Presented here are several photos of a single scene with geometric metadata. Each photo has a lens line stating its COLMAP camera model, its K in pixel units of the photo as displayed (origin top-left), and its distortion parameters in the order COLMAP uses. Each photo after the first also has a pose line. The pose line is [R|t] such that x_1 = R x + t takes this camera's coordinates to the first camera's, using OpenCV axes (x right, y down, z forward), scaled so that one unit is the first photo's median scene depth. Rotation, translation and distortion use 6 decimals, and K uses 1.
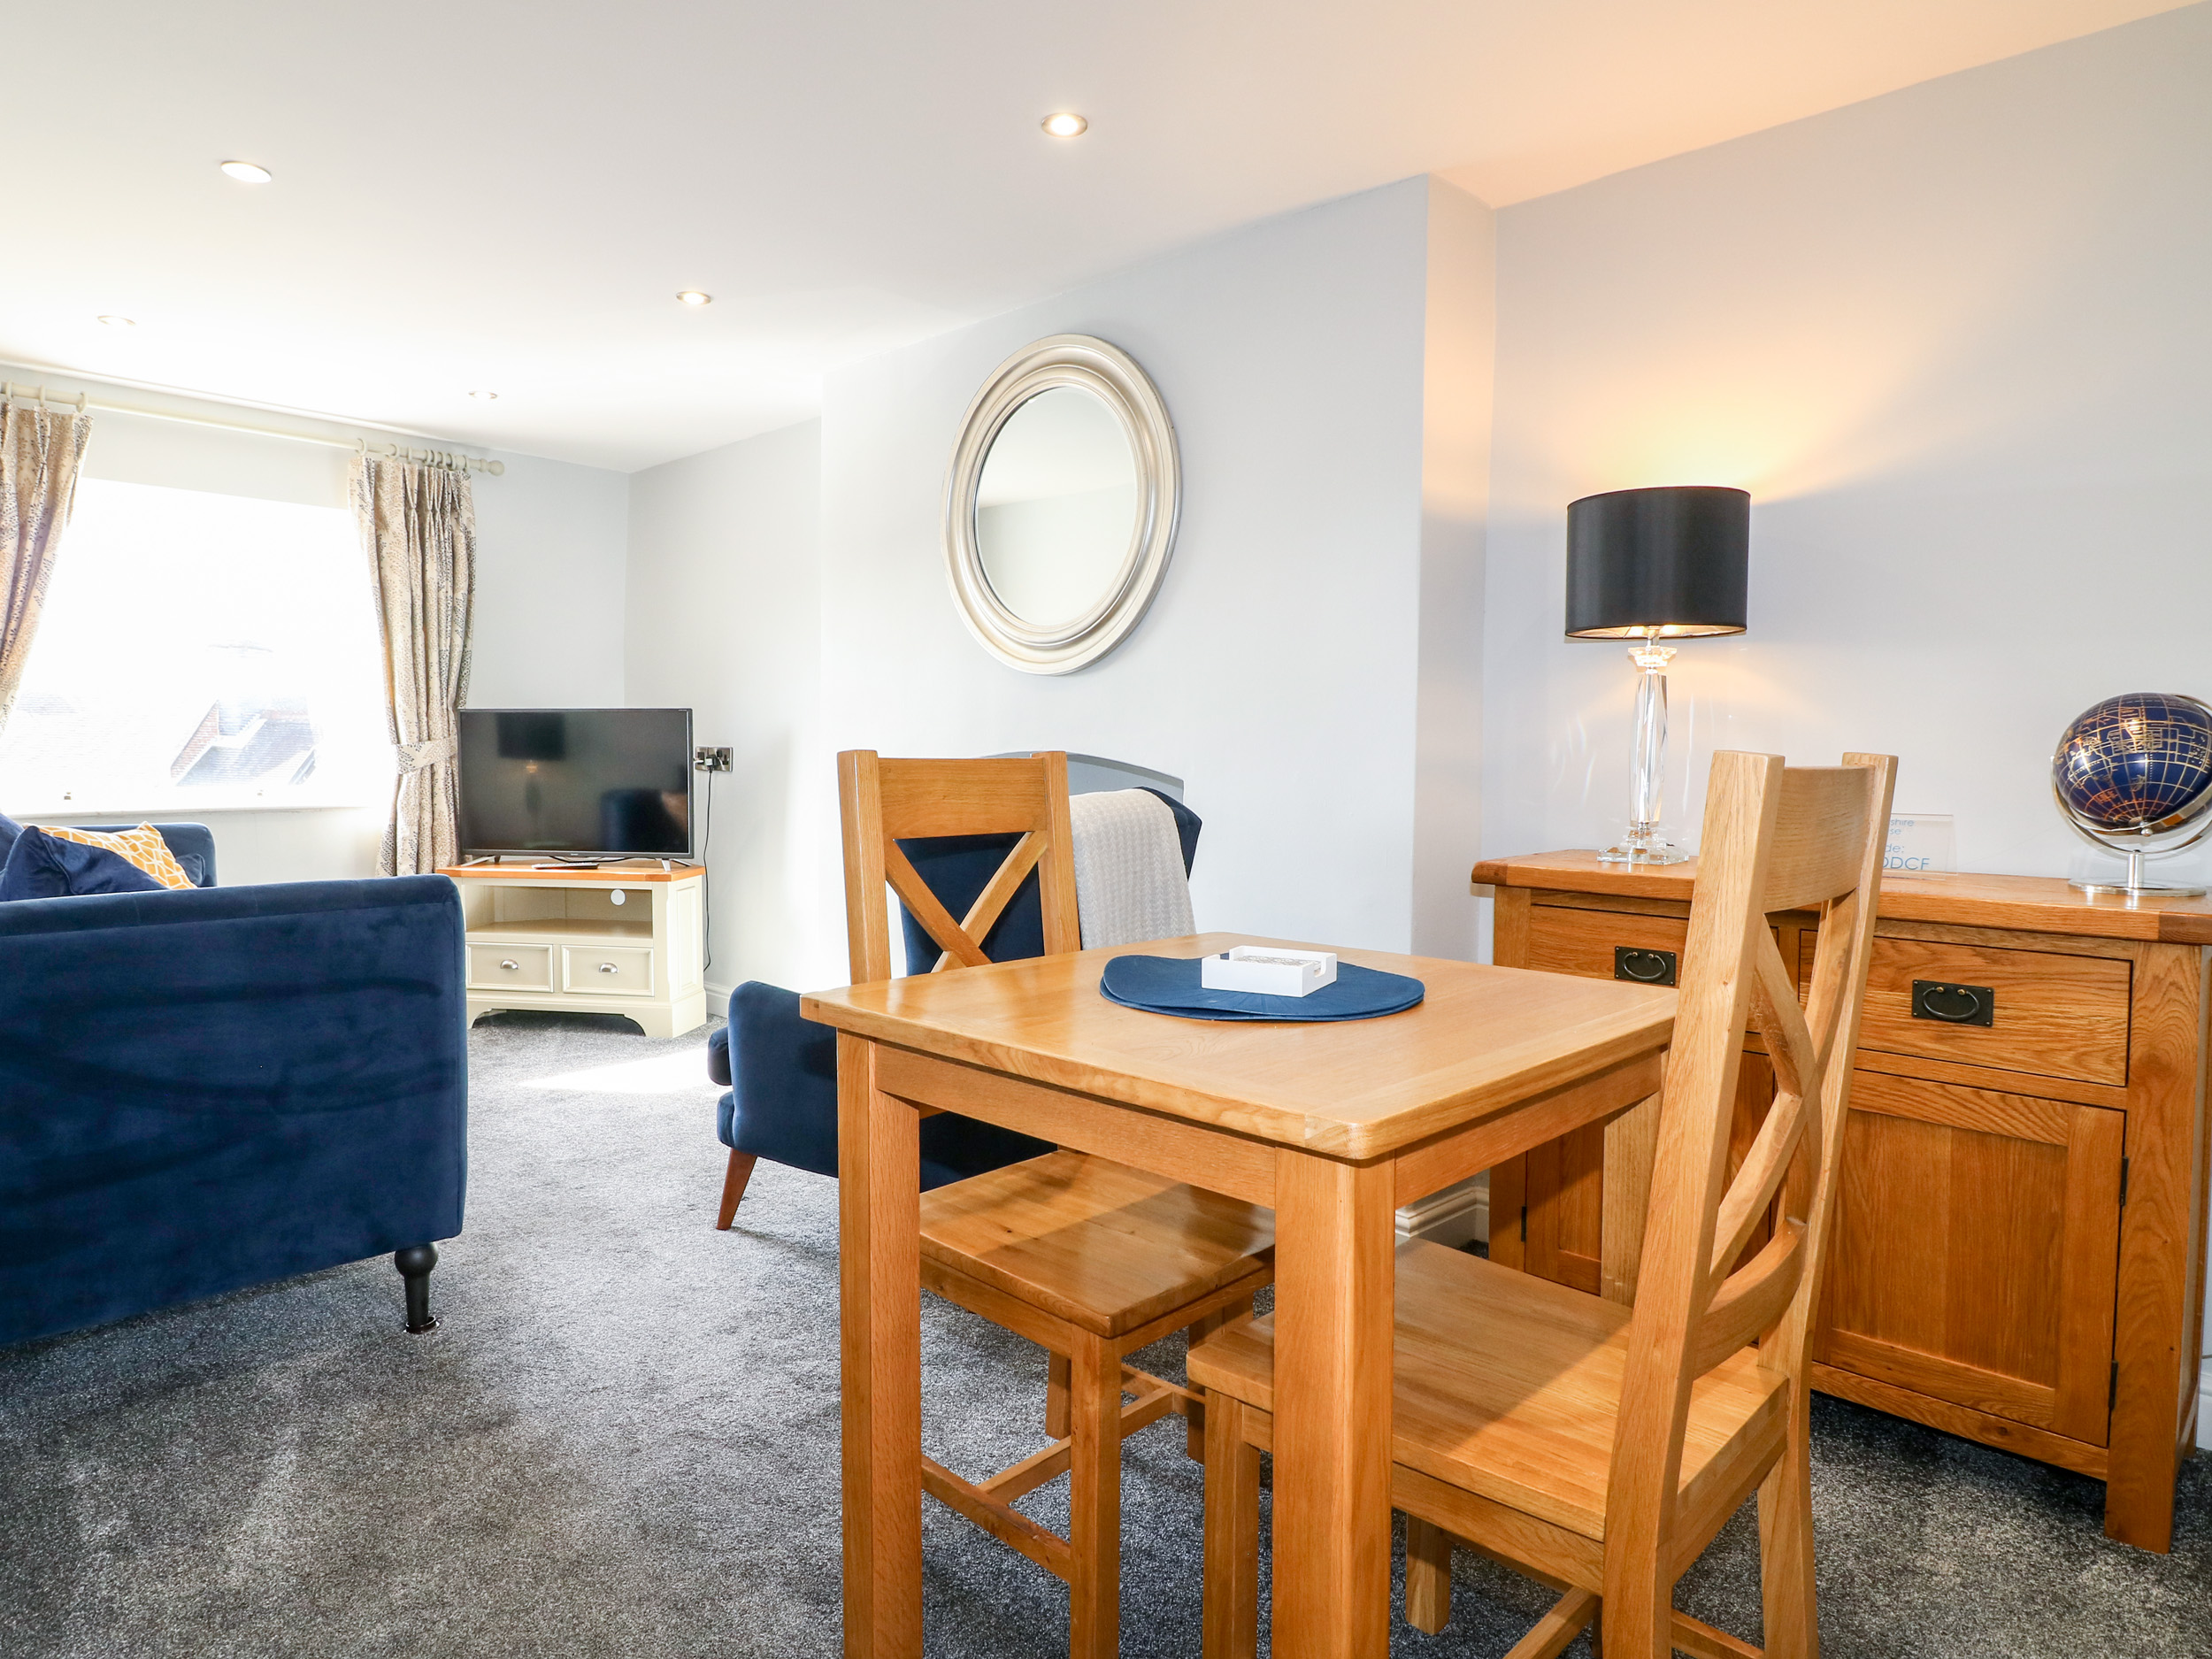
lens RADIAL K [[1279.0, 0, 1081.7], [0, 1279.0, 814.1], [0, 0, 1]] dist [0.006274, -0.015772]
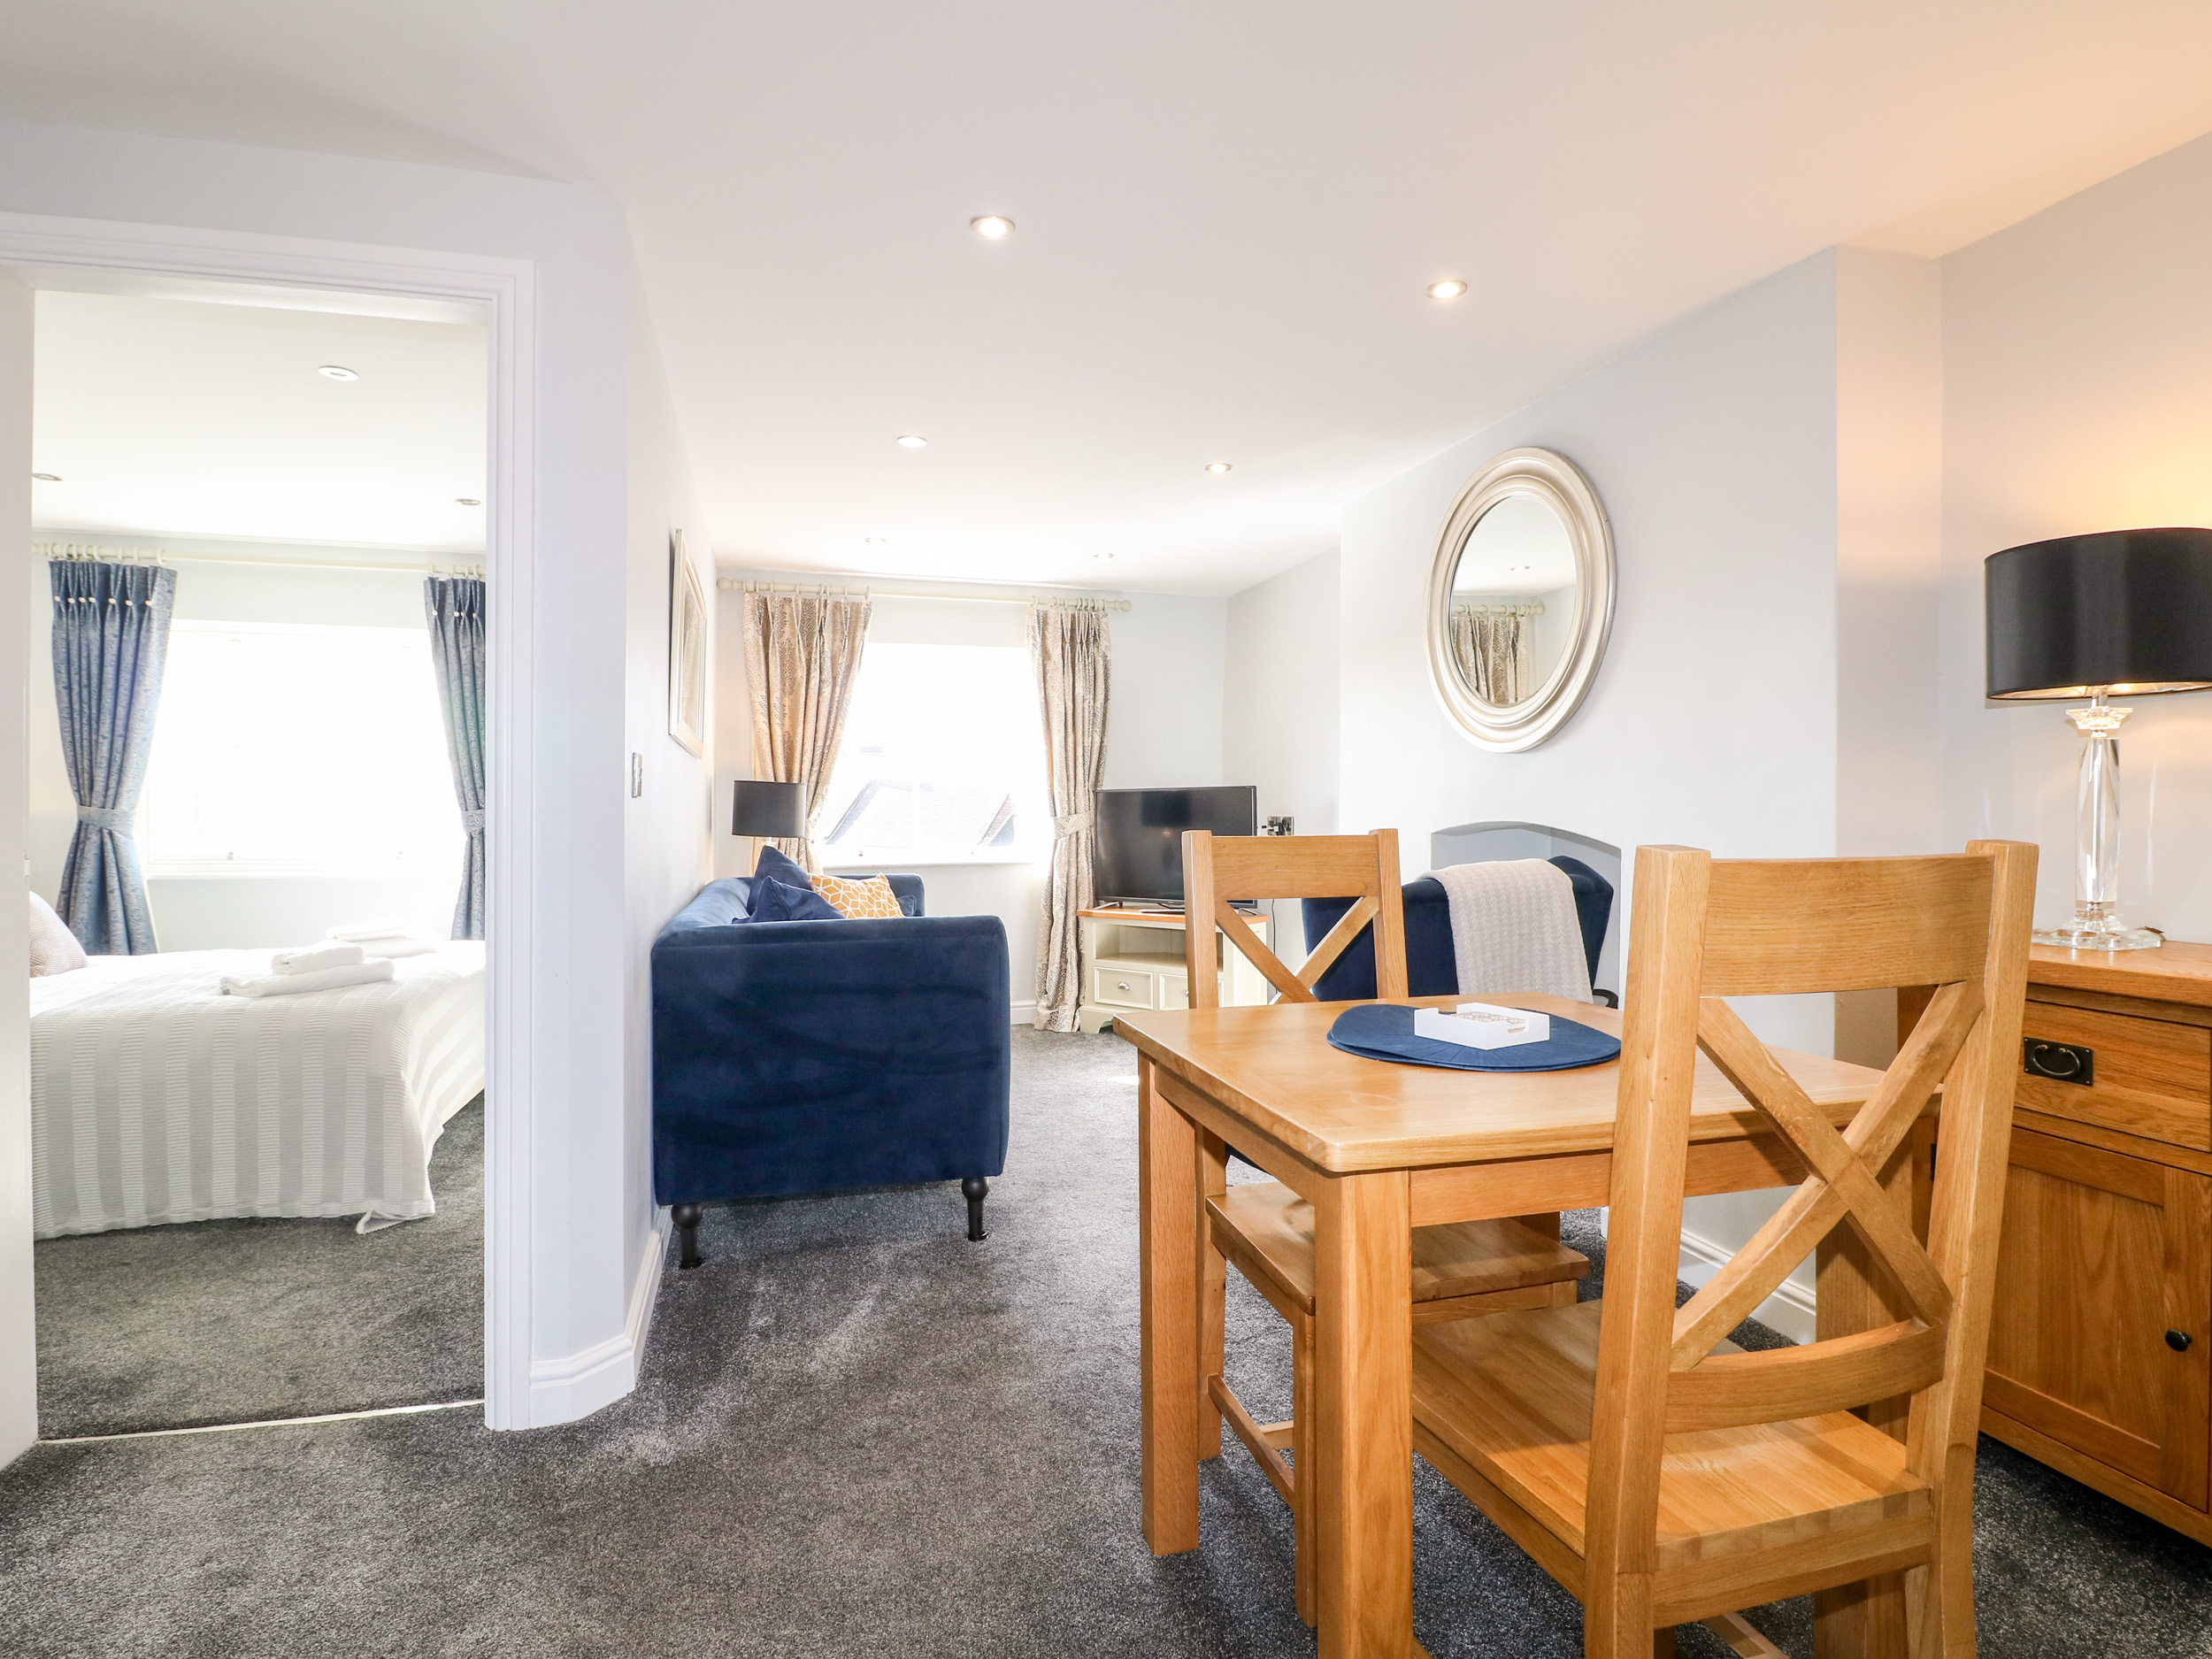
lens RADIAL K [[1137.1, 0, 1102.5], [0, 1137.1, 817.7], [0, 0, 1]] dist [-0.000737, -0.013564]
pose [[0.867847, -0.008378, -0.496760, 0.163582], [-0.014034, 0.999045, -0.041368, -0.007365], [0.496633, 0.042873, 0.866901, -0.024825]]
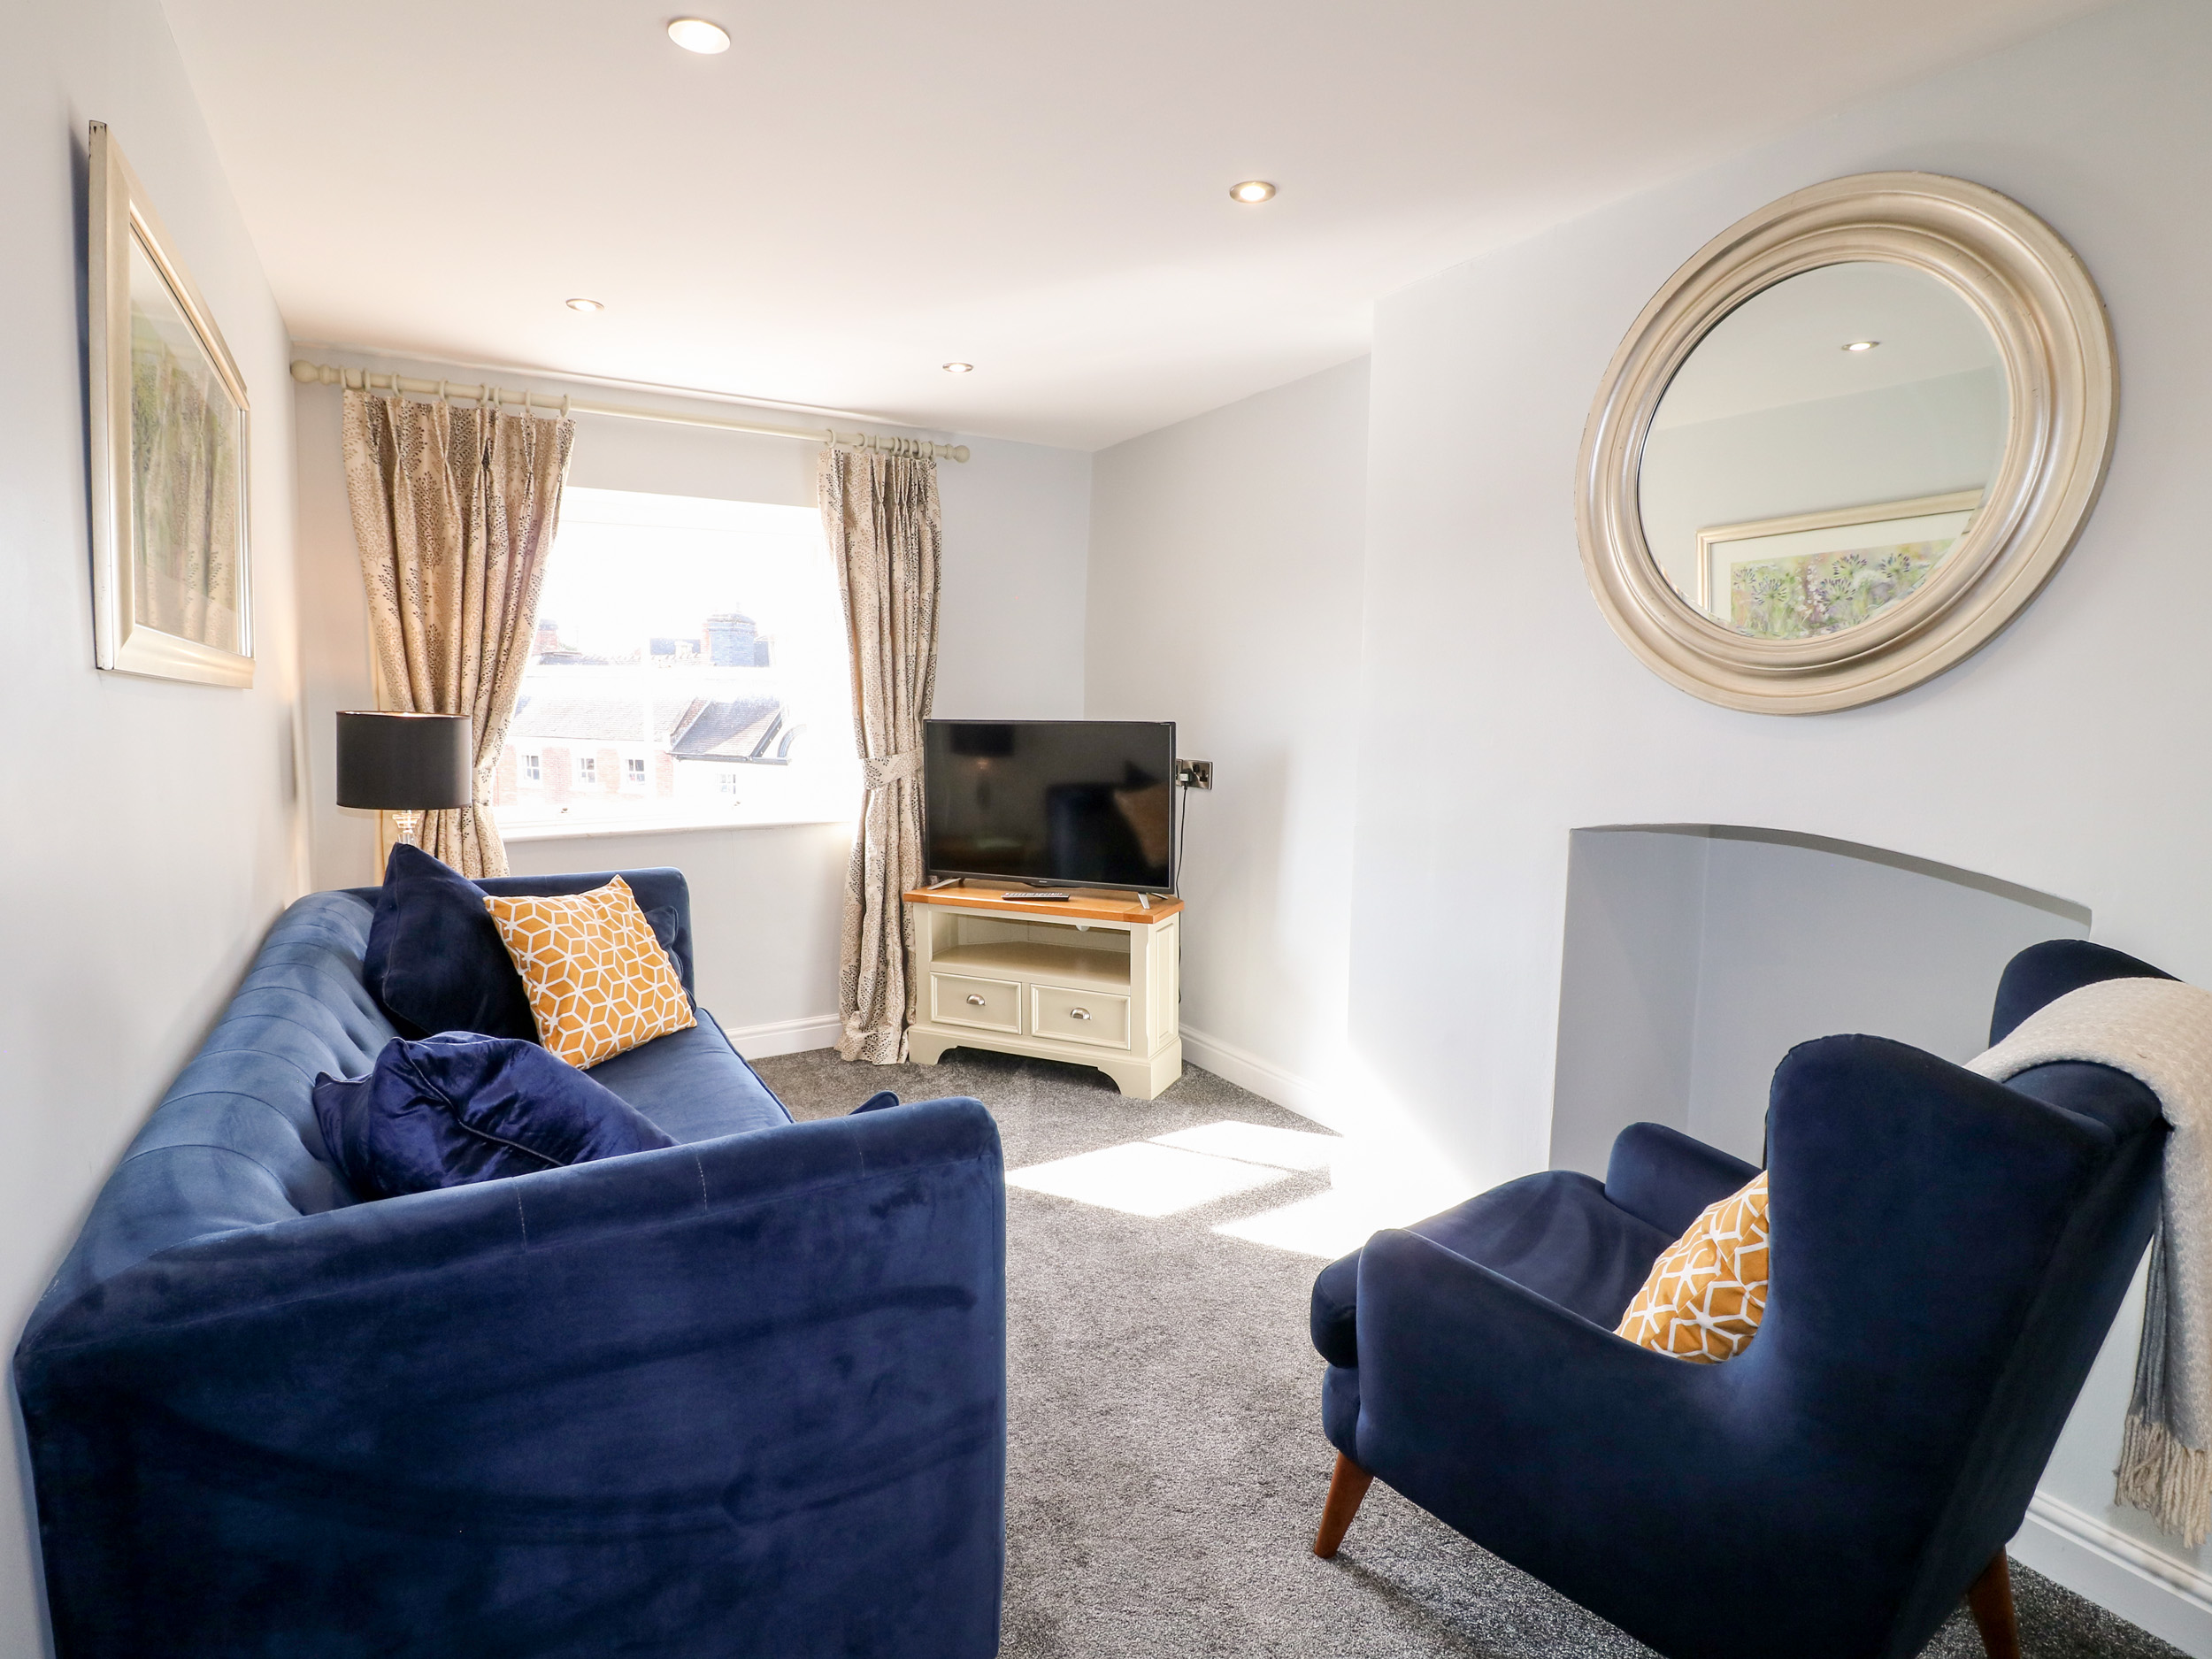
lens RADIAL K [[1166.7, 0, 1107.7], [0, 1166.7, 823.0], [0, 0, 1]] dist [0.000121, -0.015989]
pose [[0.963377, 0.025613, -0.266926, -0.206485], [-0.011625, 0.998481, 0.053855, -0.085161], [0.267900, -0.048779, 0.962211, 0.342058]]
